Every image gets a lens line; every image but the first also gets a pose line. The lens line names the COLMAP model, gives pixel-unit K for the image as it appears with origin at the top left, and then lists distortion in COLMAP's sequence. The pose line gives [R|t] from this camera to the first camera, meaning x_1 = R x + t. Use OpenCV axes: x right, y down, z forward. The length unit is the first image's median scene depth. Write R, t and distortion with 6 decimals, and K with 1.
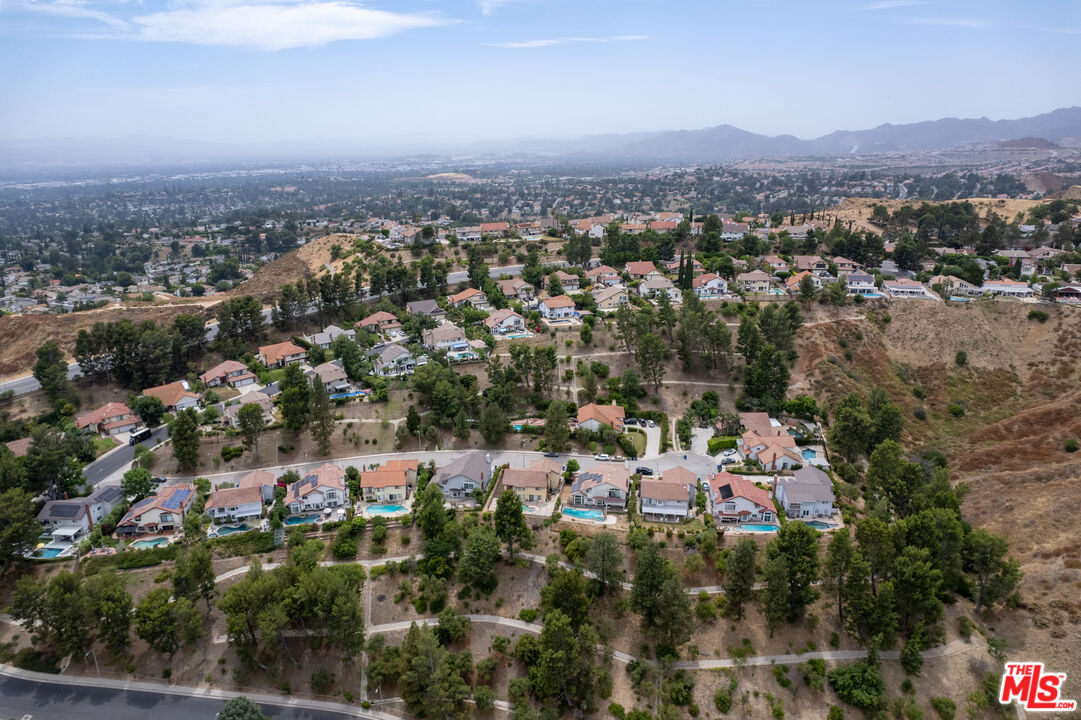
lens RADIAL K [[687.3, 0, 540.6], [0, 687.3, 356.5], [0, 0, 1]] dist [-0.072521, 0.063260]
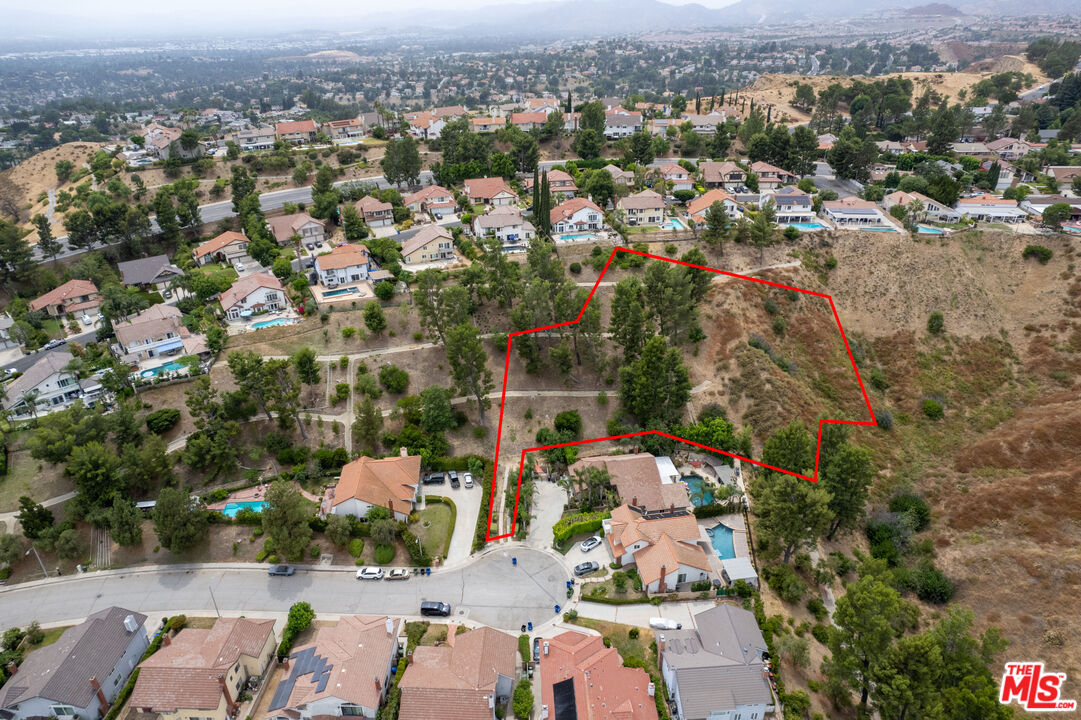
lens RADIAL K [[687.3, 0, 539.0], [0, 687.3, 357.6], [0, 0, 1]] dist [-0.072521, 0.063260]
pose [[0.991374, -0.062811, 0.115032, 0.149292], [0.042958, 0.984924, 0.167570, -0.099741], [-0.123823, -0.161183, 0.979126, 0.389015]]
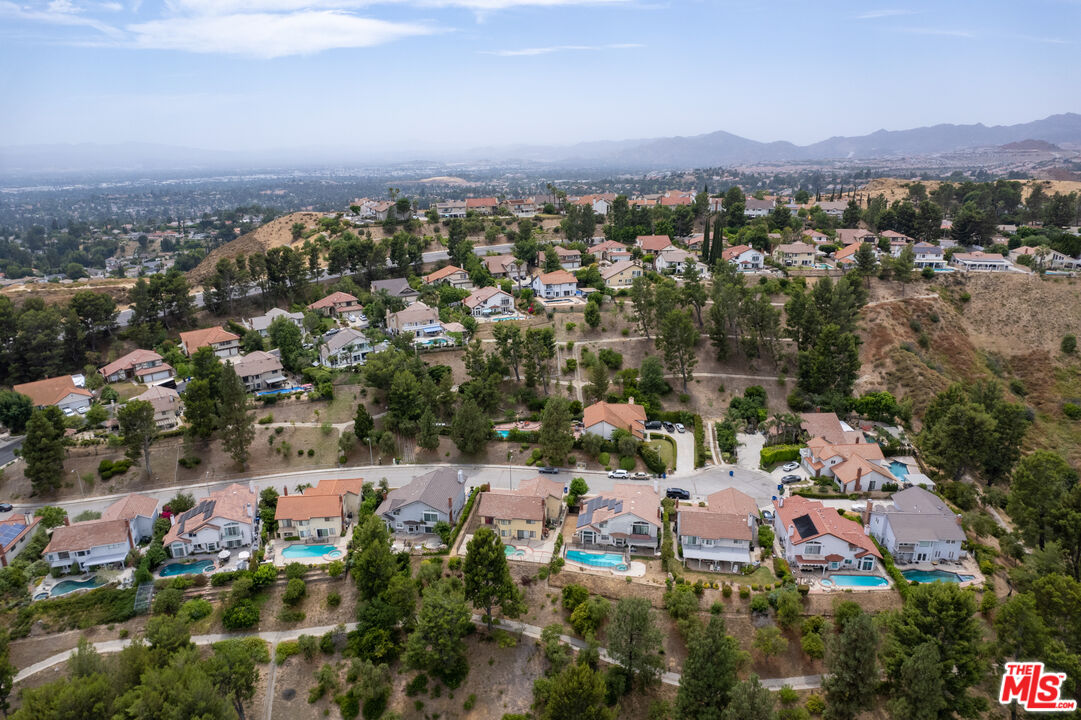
lens RADIAL K [[687.3, 0, 539.9], [0, 687.3, 359.7], [0, 0, 1]] dist [-0.072521, 0.063260]
pose [[0.999979, -0.001352, 0.006351, 0.001596], [0.001392, 0.999980, -0.006226, 0.024926], [-0.006343, 0.006234, 0.999960, 0.227256]]
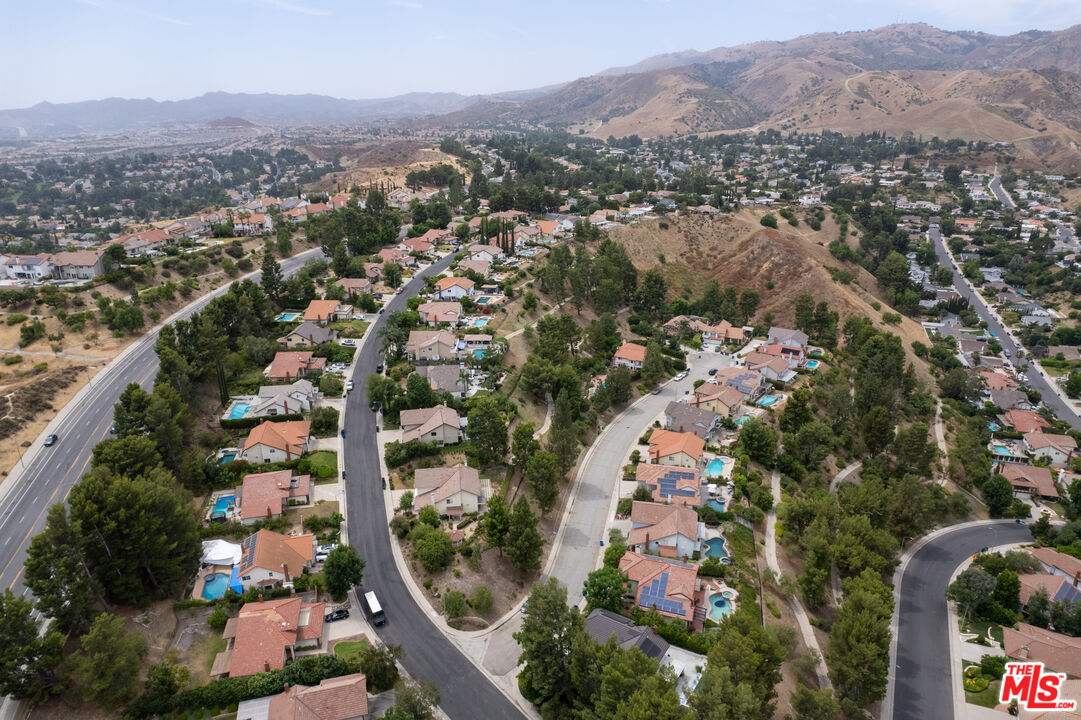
lens RADIAL K [[687.3, 0, 538.7], [0, 687.3, 361.6], [0, 0, 1]] dist [-0.072521, 0.063260]
pose [[0.474165, -0.296430, 0.829033, -0.857249], [0.269130, 0.945346, 0.184090, -0.140838], [-0.838294, 0.135828, 0.528029, 0.482693]]
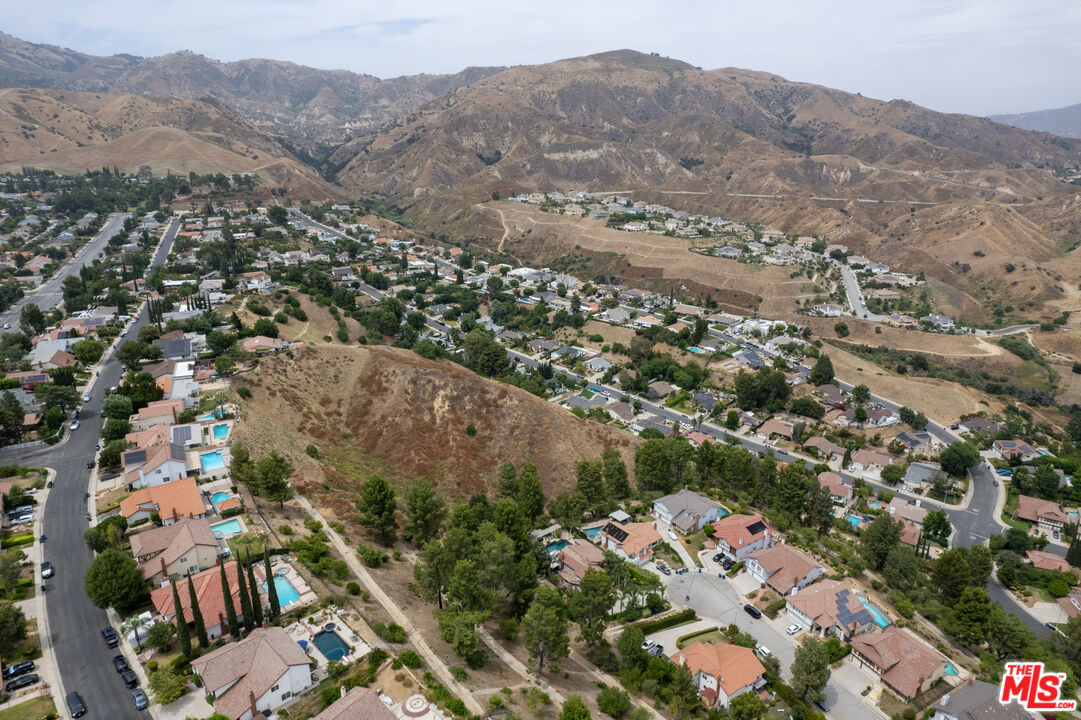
lens RADIAL K [[687.3, 0, 543.6], [0, 687.3, 355.0], [0, 0, 1]] dist [-0.072521, 0.063260]
pose [[-0.613494, -0.246692, 0.750179, -0.206058], [0.243828, 0.844367, 0.477066, -0.477114], [-0.751115, 0.475592, -0.457863, 1.168431]]
